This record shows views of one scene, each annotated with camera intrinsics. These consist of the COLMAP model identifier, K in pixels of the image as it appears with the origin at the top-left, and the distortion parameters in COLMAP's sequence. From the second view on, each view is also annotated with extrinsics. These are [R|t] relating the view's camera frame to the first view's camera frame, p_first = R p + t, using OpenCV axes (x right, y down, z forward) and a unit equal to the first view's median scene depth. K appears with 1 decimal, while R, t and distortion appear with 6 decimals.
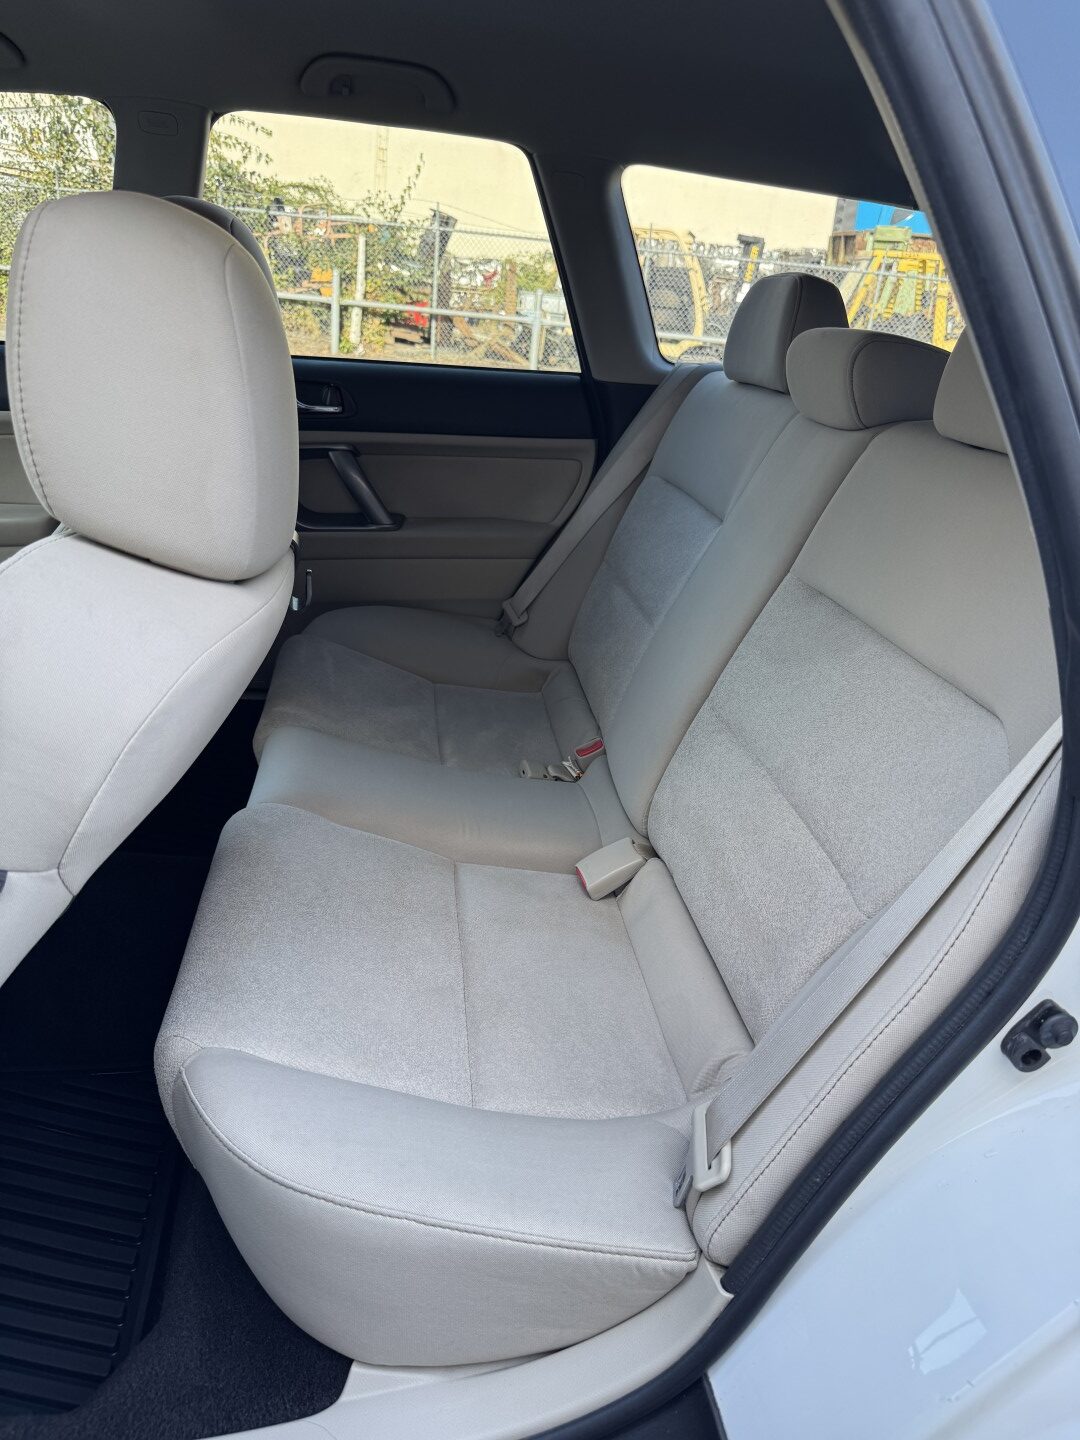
lens RADIAL K [[1037.6, 0, 540.0], [0, 1037.6, 720.0], [0, 0, 1]] dist [0.007933, -0.009388]
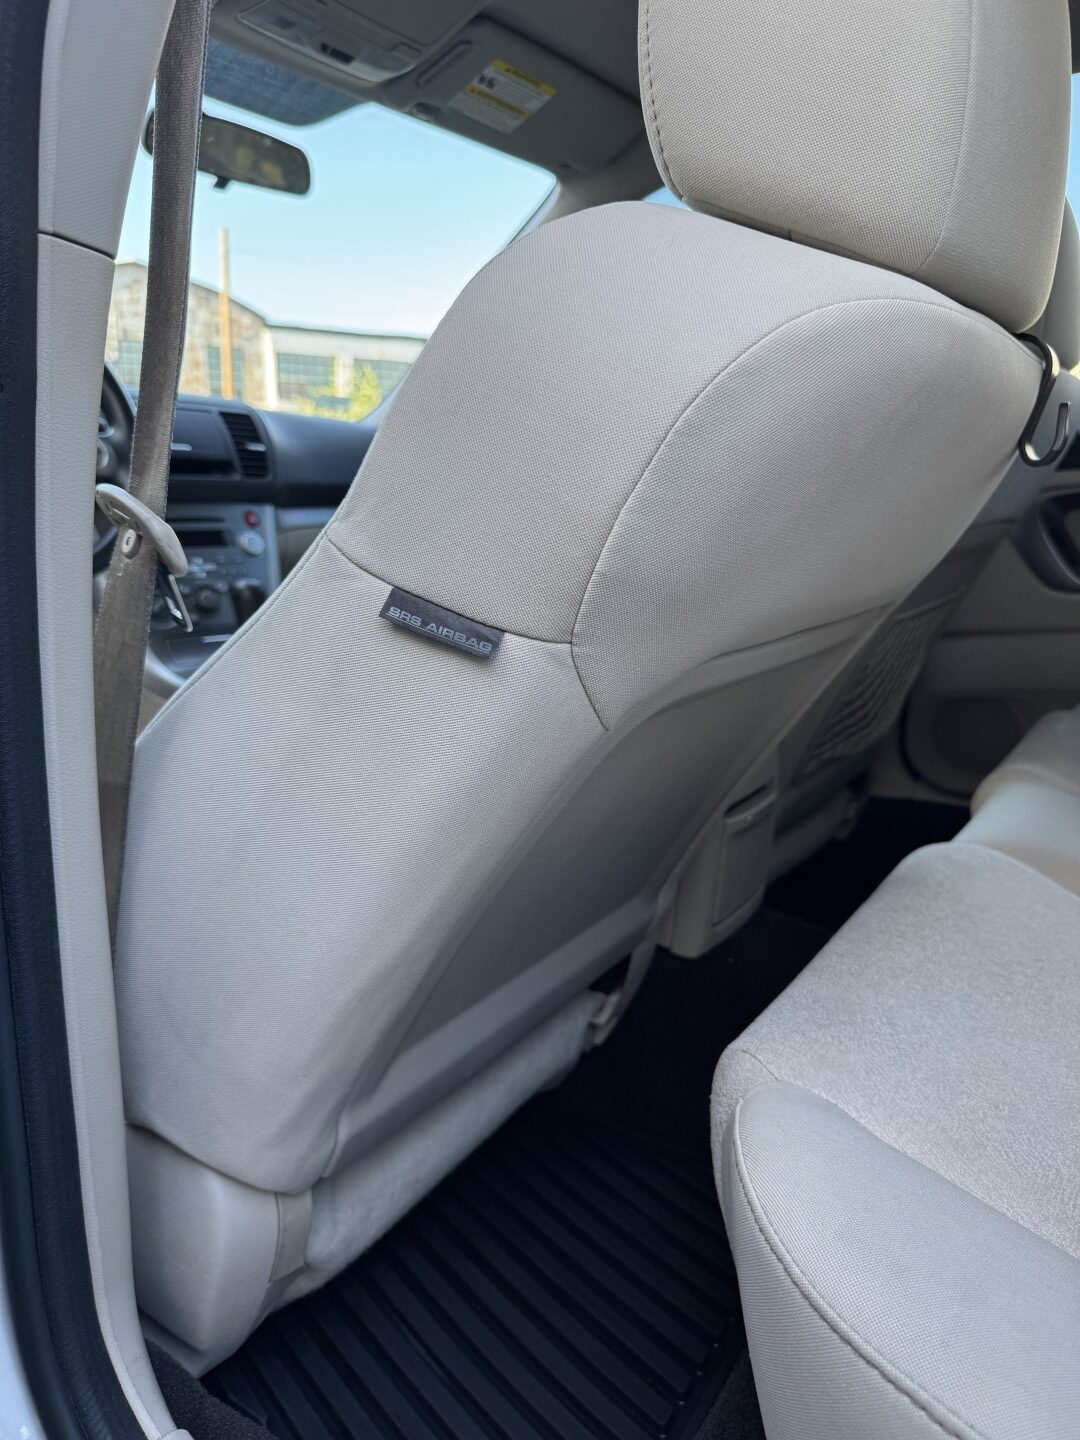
lens RADIAL K [[1037.6, 0, 540.0], [0, 1037.6, 720.0], [0, 0, 1]] dist [0.007933, -0.009388]
pose [[0.752344, 0.056184, -0.656370, -0.046311], [-0.195045, 0.970682, -0.140476, 0.268123], [0.629234, 0.233708, 0.741245, 0.487873]]
